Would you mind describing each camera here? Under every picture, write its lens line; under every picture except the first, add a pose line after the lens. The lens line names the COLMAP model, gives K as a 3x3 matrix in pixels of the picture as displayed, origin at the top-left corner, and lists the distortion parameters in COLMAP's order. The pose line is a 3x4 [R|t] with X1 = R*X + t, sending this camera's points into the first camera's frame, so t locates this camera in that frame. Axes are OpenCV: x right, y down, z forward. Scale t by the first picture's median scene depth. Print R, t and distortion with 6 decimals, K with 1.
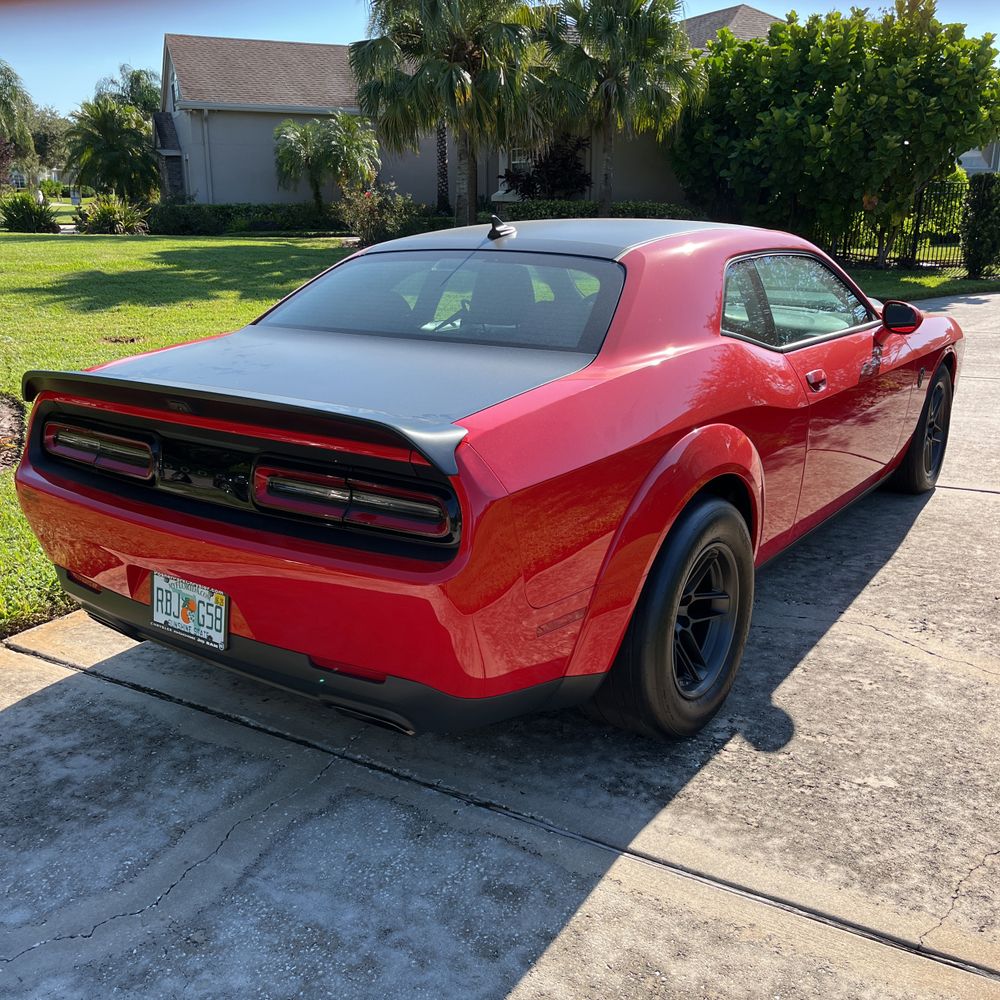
lens RADIAL K [[1012.0, 0, 500.0], [0, 1012.0, 500.0], [0, 0, 1]] dist [0.062543, -0.121013]
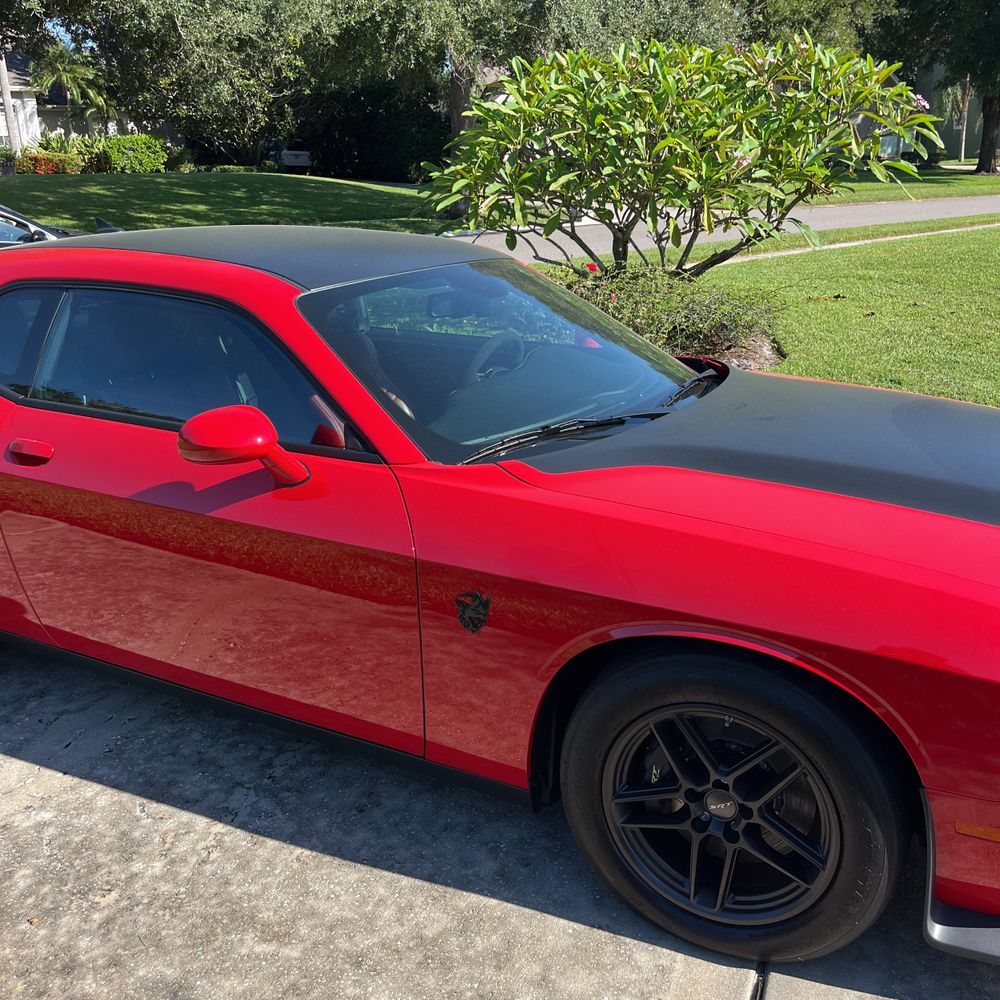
lens RADIAL K [[1025.1, 0, 521.8], [0, 1025.1, 490.6], [0, 0, 1]] dist [0.017918, 0.002160]
pose [[0.137235, 0.301915, -0.943405, 1.207314], [-0.272369, 0.927205, 0.257110, -0.429181], [0.952356, 0.221670, 0.209477, 1.306779]]
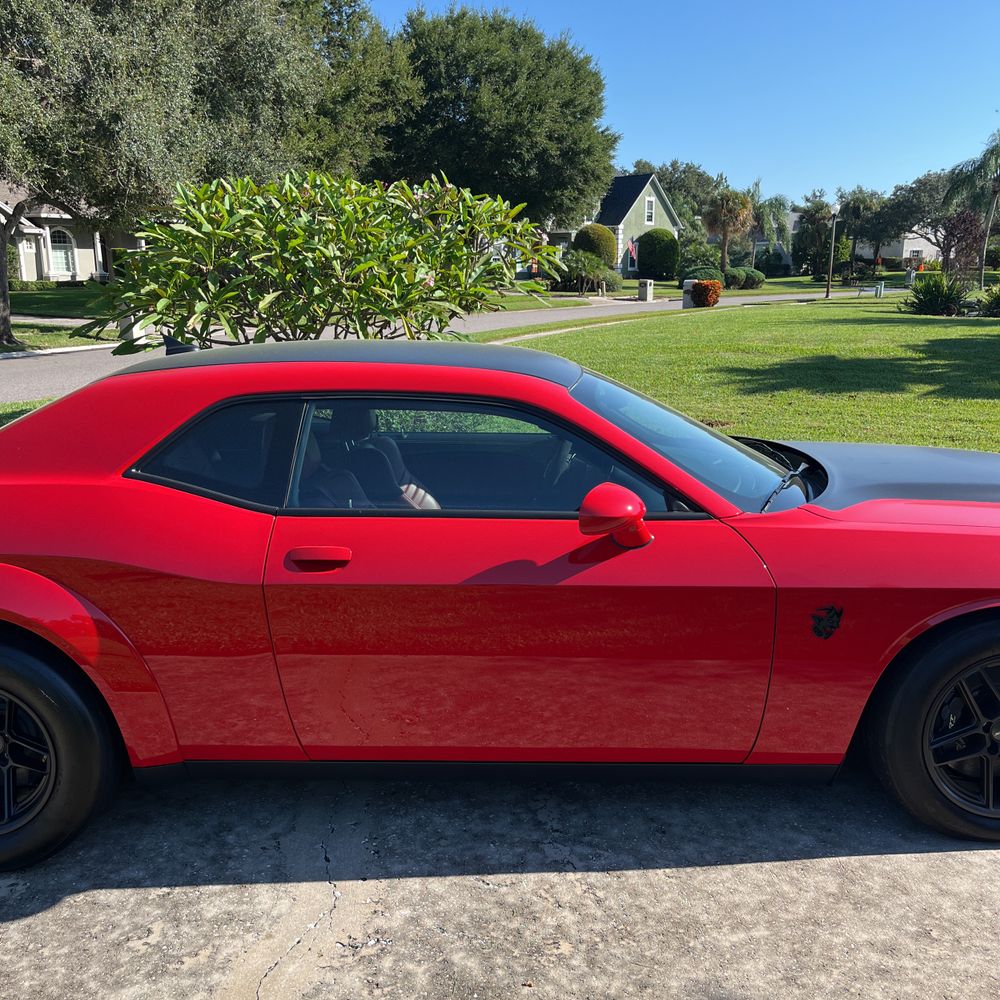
lens RADIAL K [[1016.1, 0, 503.2], [0, 1016.1, 486.0], [0, 0, 1]] dist [0.017013, 0.009720]
pose [[0.576236, 0.160873, -0.801294, 1.103869], [-0.226433, 0.973481, 0.032608, -0.251926], [0.785290, 0.162650, 0.597381, 0.692624]]
